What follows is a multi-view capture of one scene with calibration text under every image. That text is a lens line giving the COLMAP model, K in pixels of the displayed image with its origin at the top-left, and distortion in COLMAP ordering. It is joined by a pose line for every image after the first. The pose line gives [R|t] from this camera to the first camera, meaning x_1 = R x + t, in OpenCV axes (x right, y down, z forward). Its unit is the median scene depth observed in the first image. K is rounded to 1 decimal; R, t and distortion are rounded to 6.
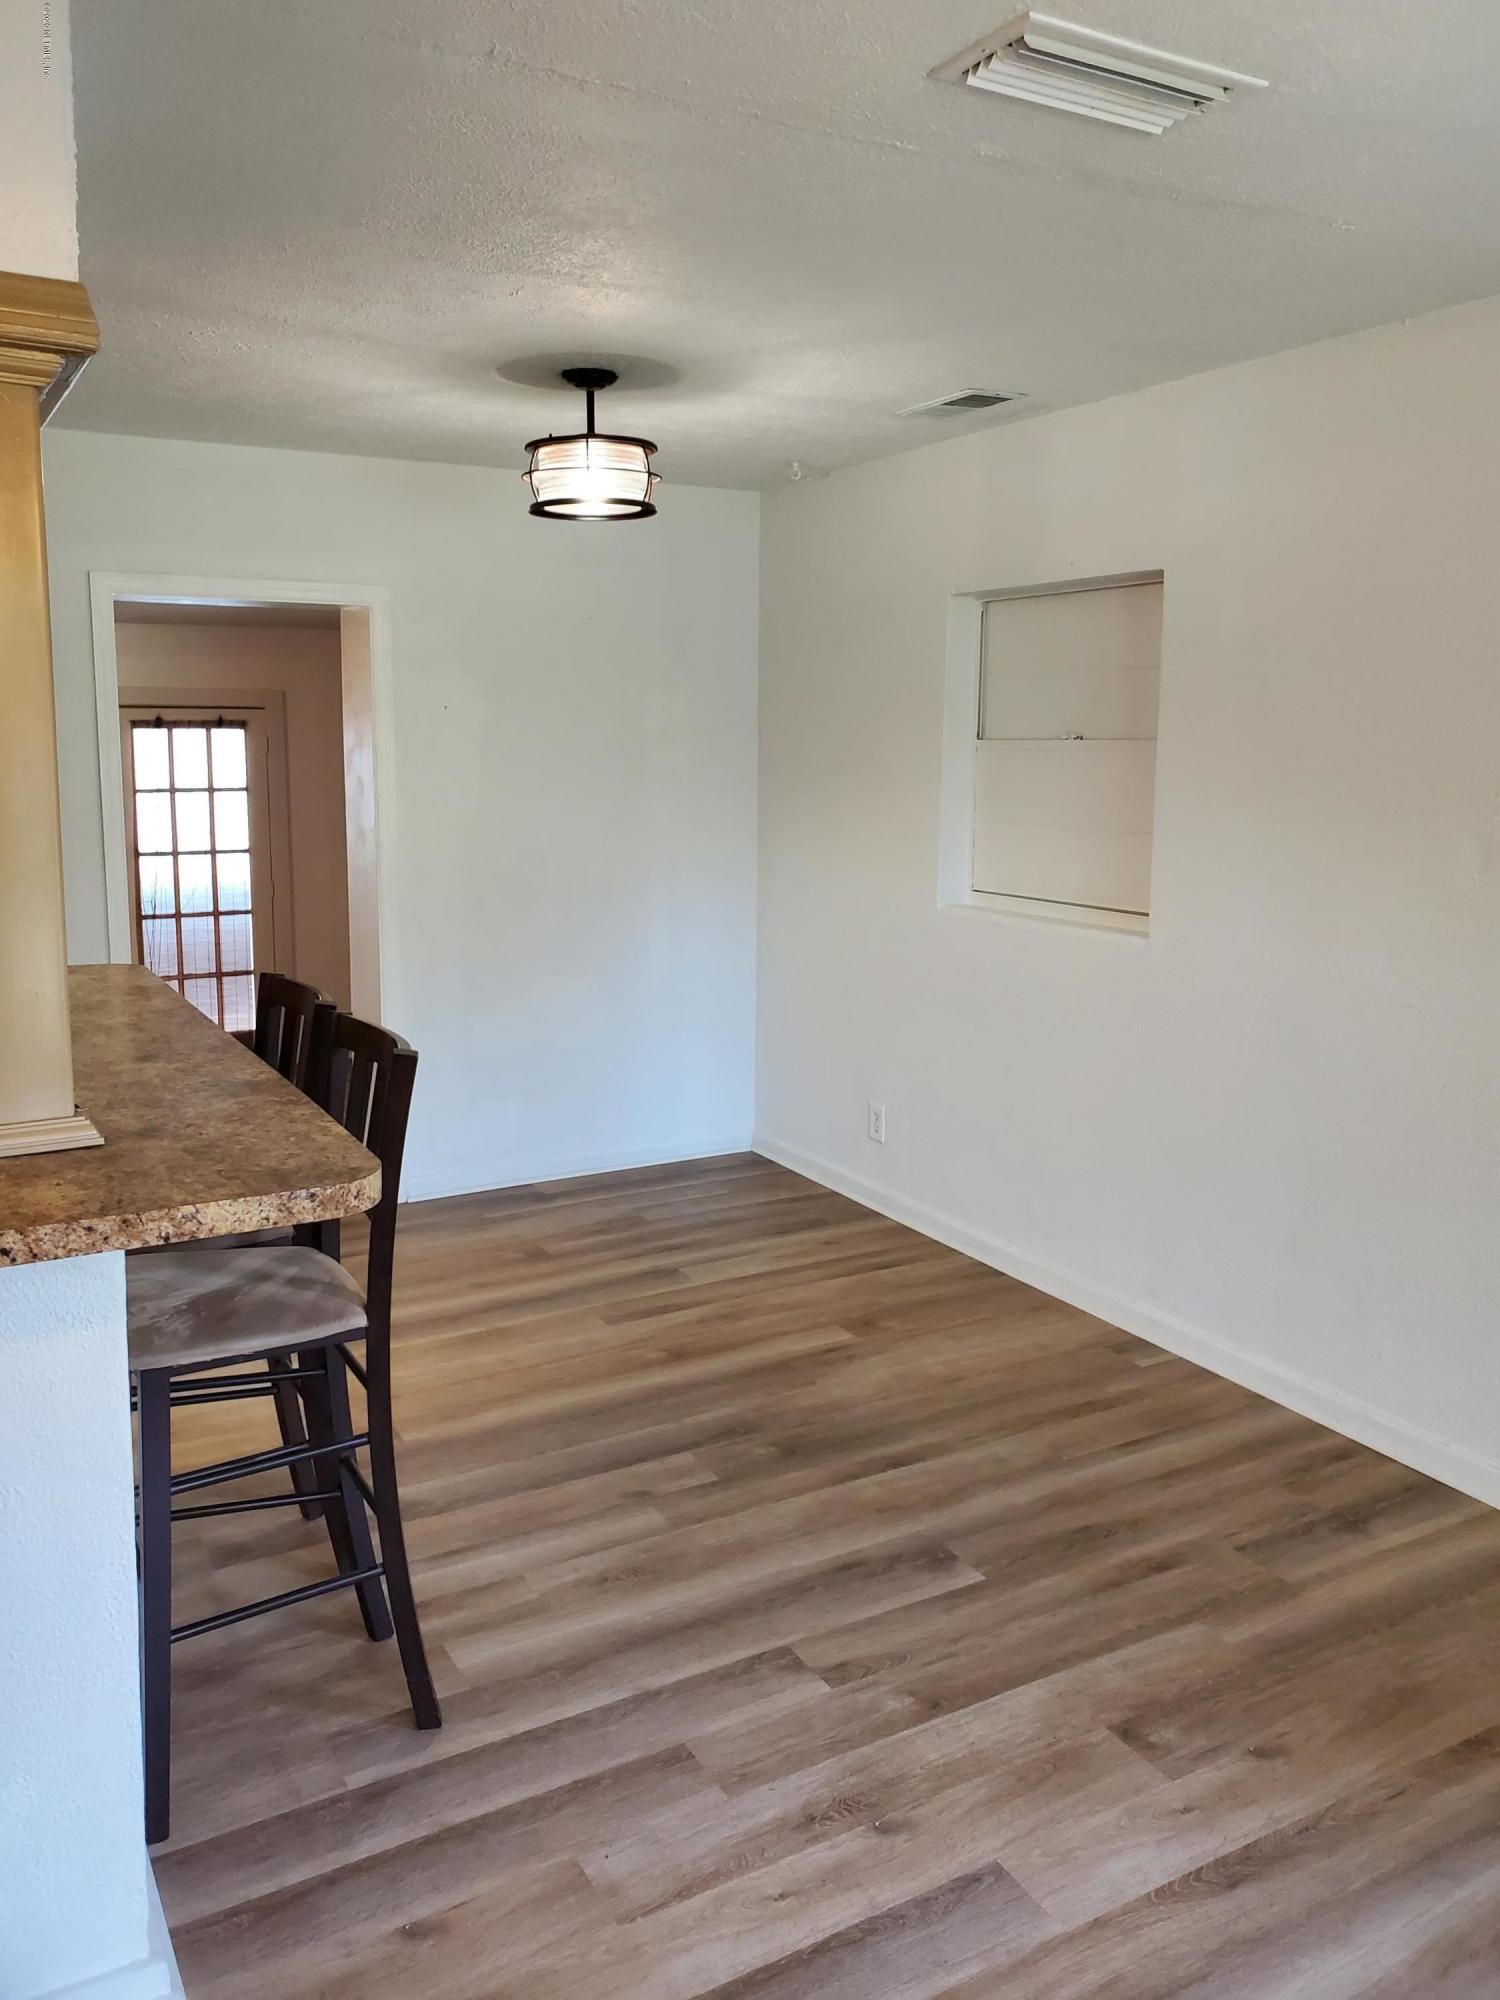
lens RADIAL K [[1549.3, 0, 761.4], [0, 1549.3, 950.2], [0, 0, 1]] dist [0.023478, -0.014617]
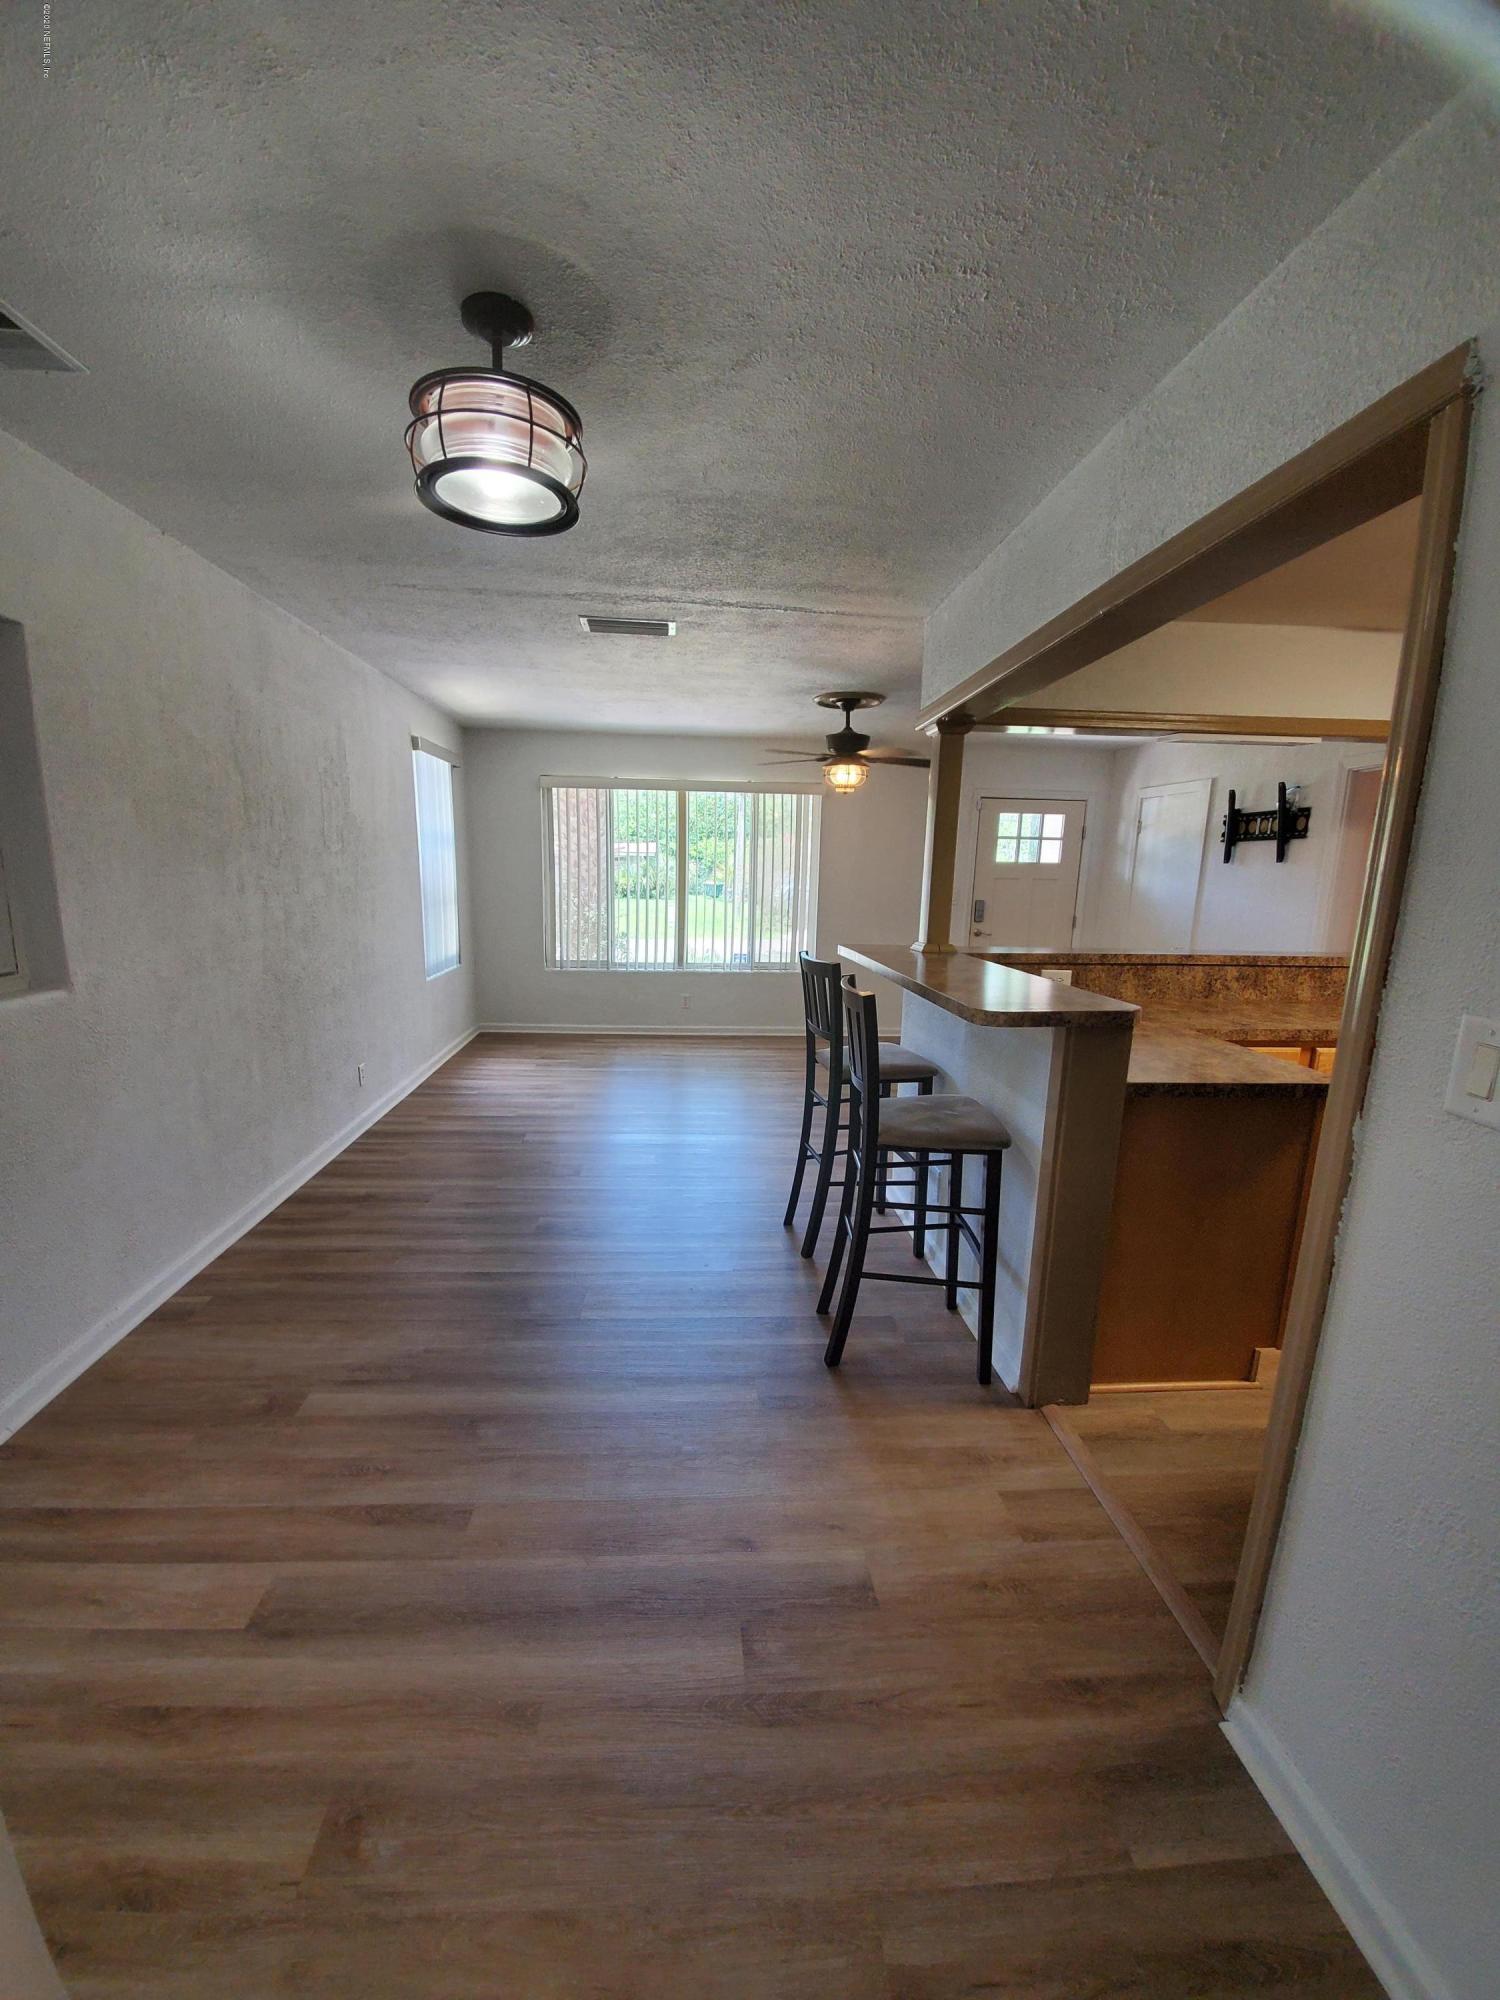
lens RADIAL K [[784.9, 0, 726.9], [0, 784.9, 1007.6], [0, 0, 1]] dist [0.003985, 0.000138]
pose [[-0.895906, -0.104694, 0.431732, -0.482409], [0.031940, 0.954139, 0.297655, -0.174257], [-0.443095, 0.280460, -0.851475, 1.579114]]
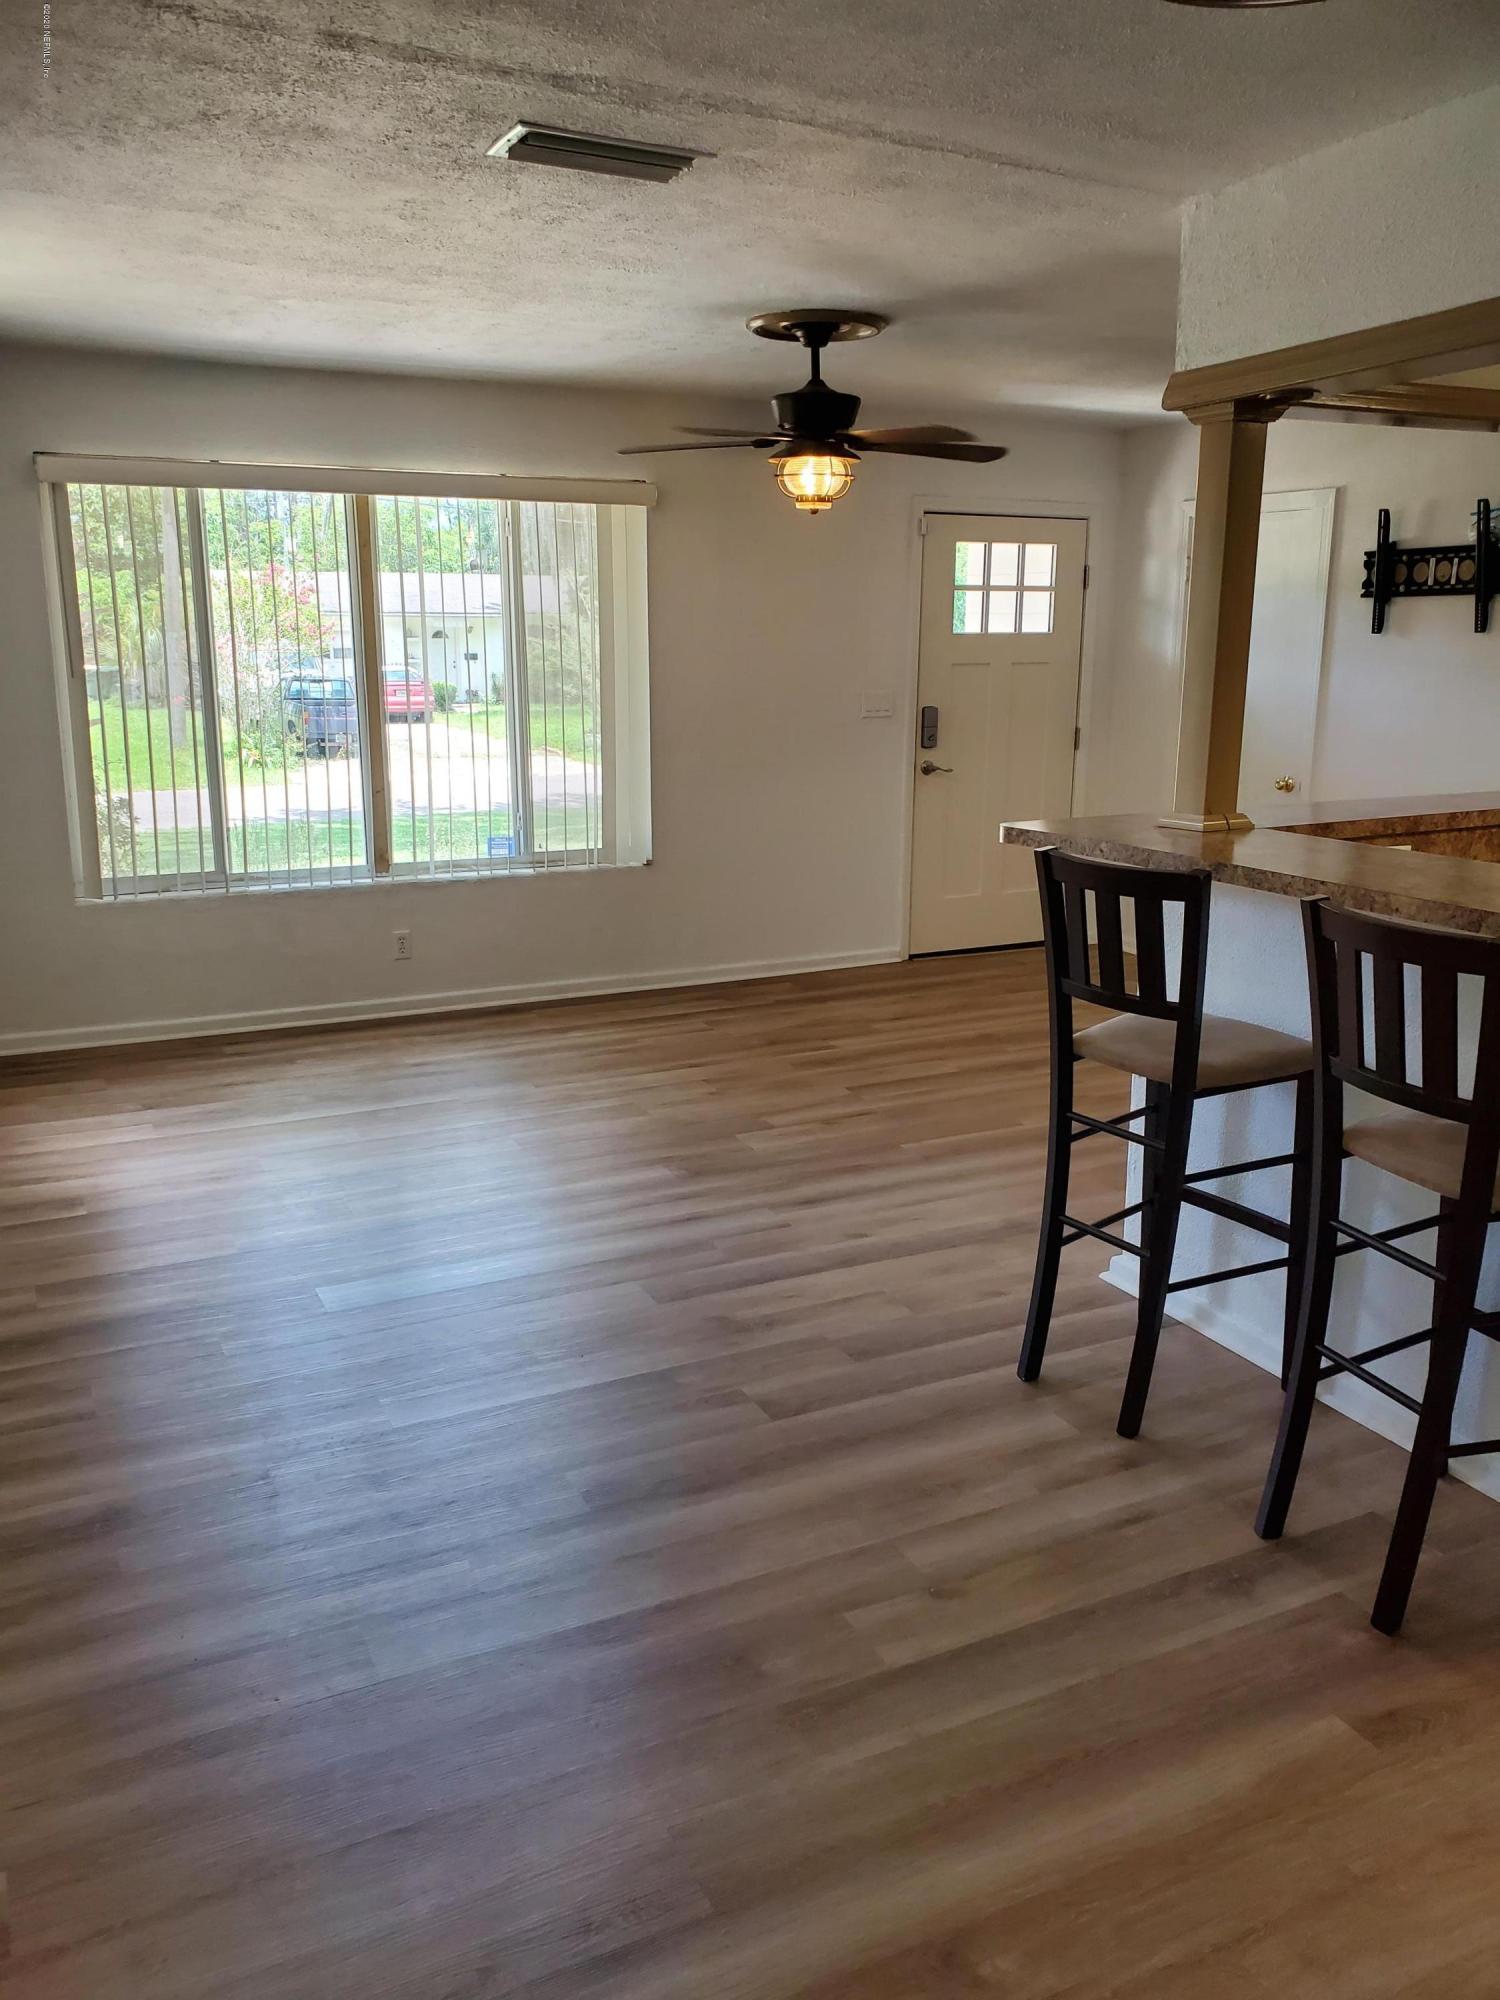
lens RADIAL K [[1549.3, 0, 737.5], [0, 1549.3, 984.0], [0, 0, 1]] dist [0.023478, -0.014617]
pose [[-0.998040, -0.022555, 0.058367, -0.014352], [-0.000534, 0.935813, 0.352497, -0.213289], [-0.062571, 0.351775, -0.933991, 1.651829]]
